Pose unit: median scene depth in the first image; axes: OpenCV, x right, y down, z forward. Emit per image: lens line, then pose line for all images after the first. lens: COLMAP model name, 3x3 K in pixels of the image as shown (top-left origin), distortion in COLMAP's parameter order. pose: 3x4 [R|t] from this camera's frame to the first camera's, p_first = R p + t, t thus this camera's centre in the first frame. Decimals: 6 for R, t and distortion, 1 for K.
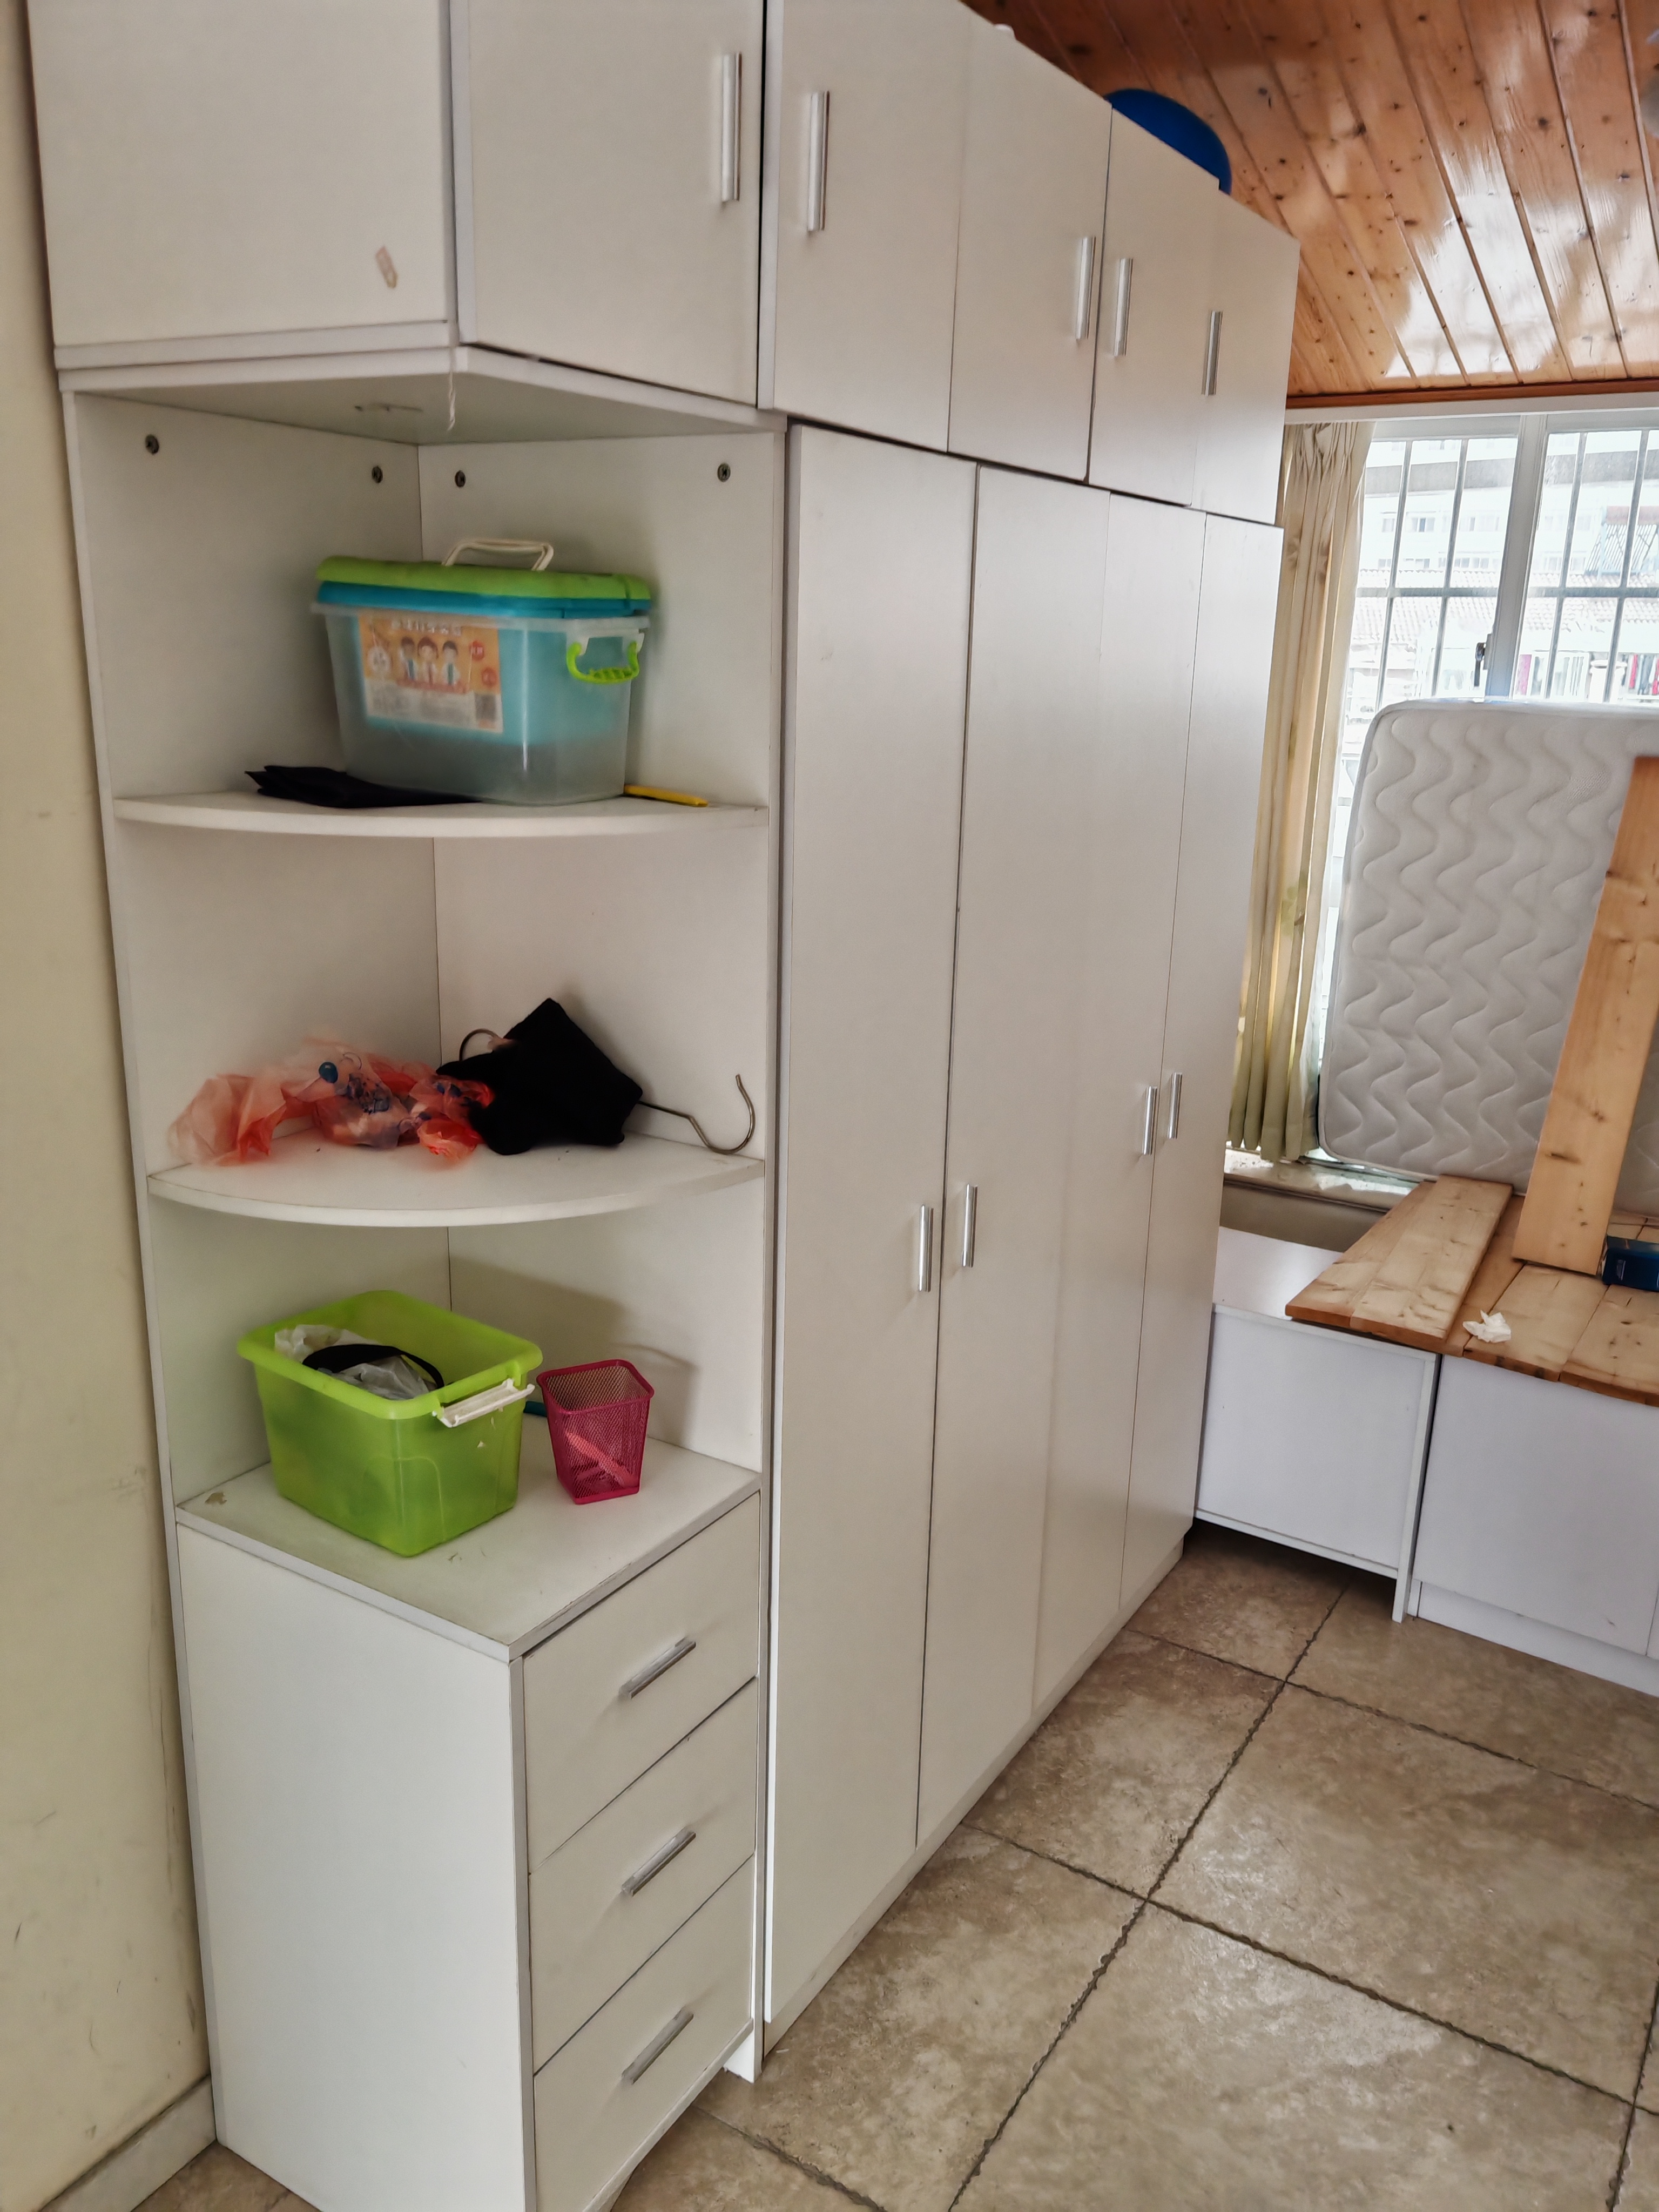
lens RADIAL K [[1732.3, 0, 820.3], [0, 1732.3, 1120.2], [0, 0, 1]] dist [0.037275, -0.037042]
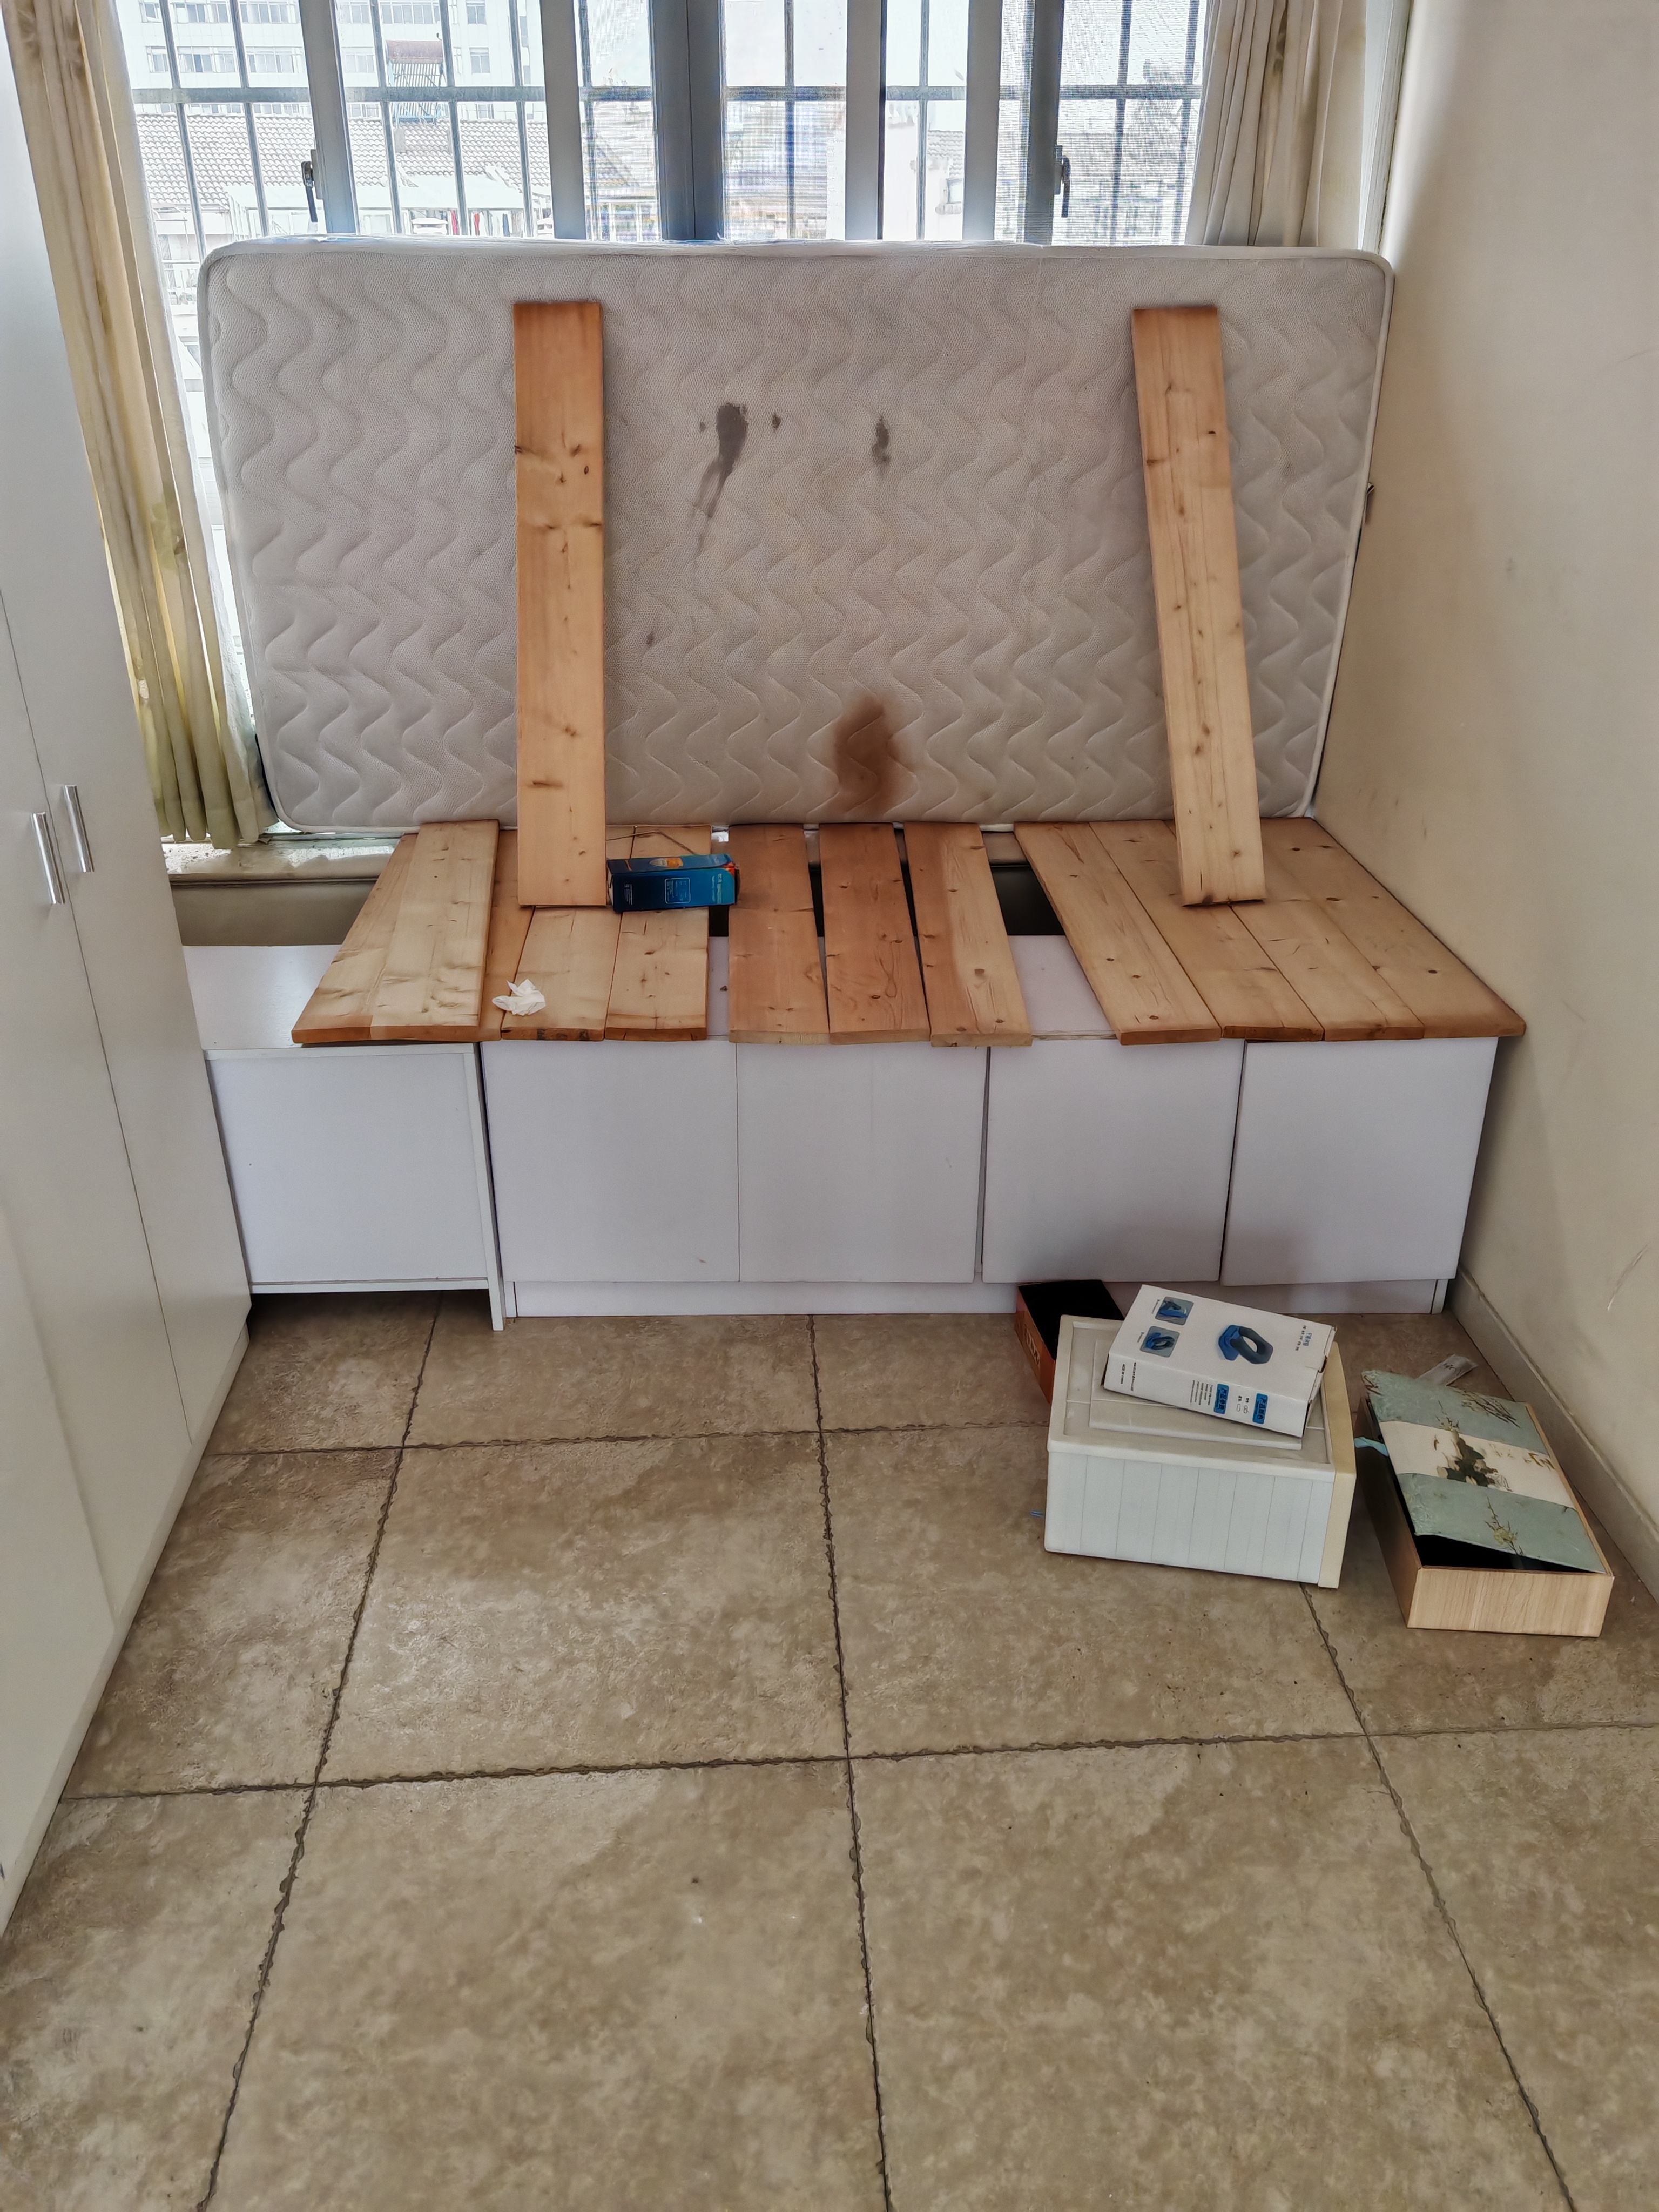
lens RADIAL K [[1732.3, 0, 834.5], [0, 1732.3, 1119.7], [0, 0, 1]] dist [0.037275, -0.037042]
pose [[0.815019, -0.292224, 0.500348, 0.053246], [0.180155, 0.948512, 0.260516, -0.024483], [-0.550716, -0.122185, 0.825701, 0.172092]]
